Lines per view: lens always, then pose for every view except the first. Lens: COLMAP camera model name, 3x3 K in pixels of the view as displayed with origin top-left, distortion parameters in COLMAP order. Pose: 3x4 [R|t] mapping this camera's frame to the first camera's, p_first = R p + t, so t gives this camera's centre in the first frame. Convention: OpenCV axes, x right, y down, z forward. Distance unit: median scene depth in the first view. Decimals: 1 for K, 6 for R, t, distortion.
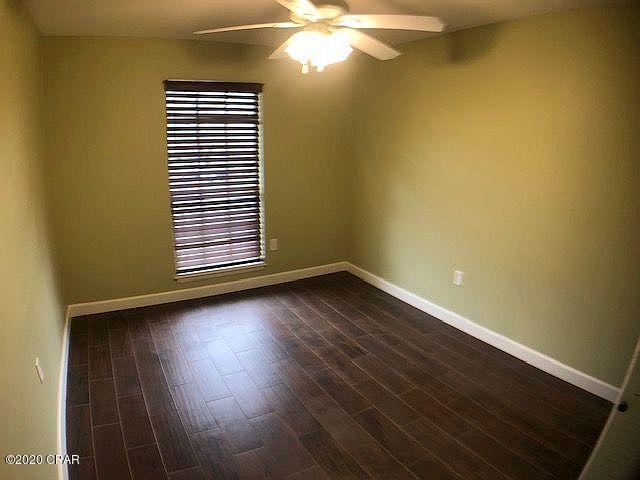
lens RADIAL K [[390.3, 0, 320.0], [0, 390.3, 240.0], [0, 0, 1]] dist [-0.142539, -0.000452]
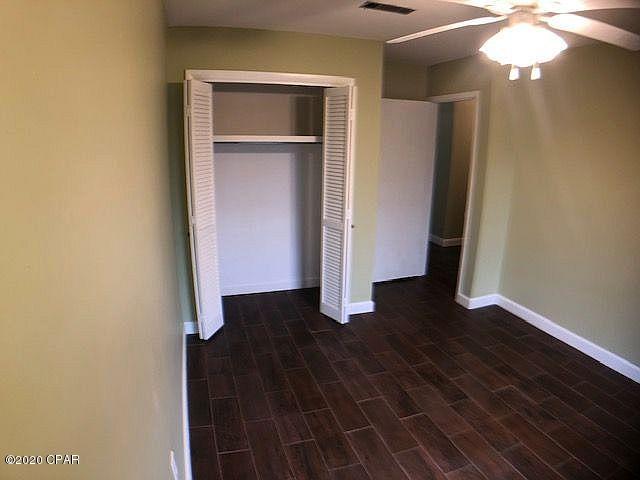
lens RADIAL K [[390.3, 0, 320.0], [0, 390.3, 240.0], [0, 0, 1]] dist [-0.142539, -0.000452]
pose [[-0.976841, -0.074551, 0.200557, 0.162419], [0.026332, 0.888324, 0.458463, -0.382763], [-0.212339, 0.453126, -0.865788, 1.474911]]
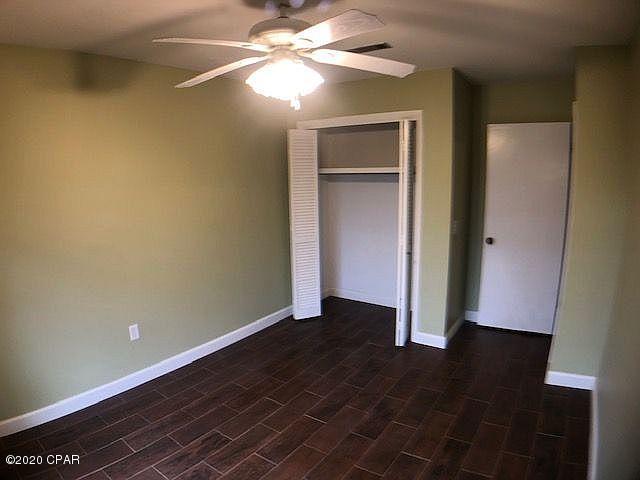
lens RADIAL K [[390.3, 0, 320.0], [0, 390.3, 240.0], [0, 0, 1]] dist [-0.142539, -0.000452]
pose [[-0.407972, -0.163722, 0.898195, -0.705000], [0.227086, 0.934676, 0.273517, -0.302786], [-0.884302, 0.315555, -0.344143, 1.036502]]
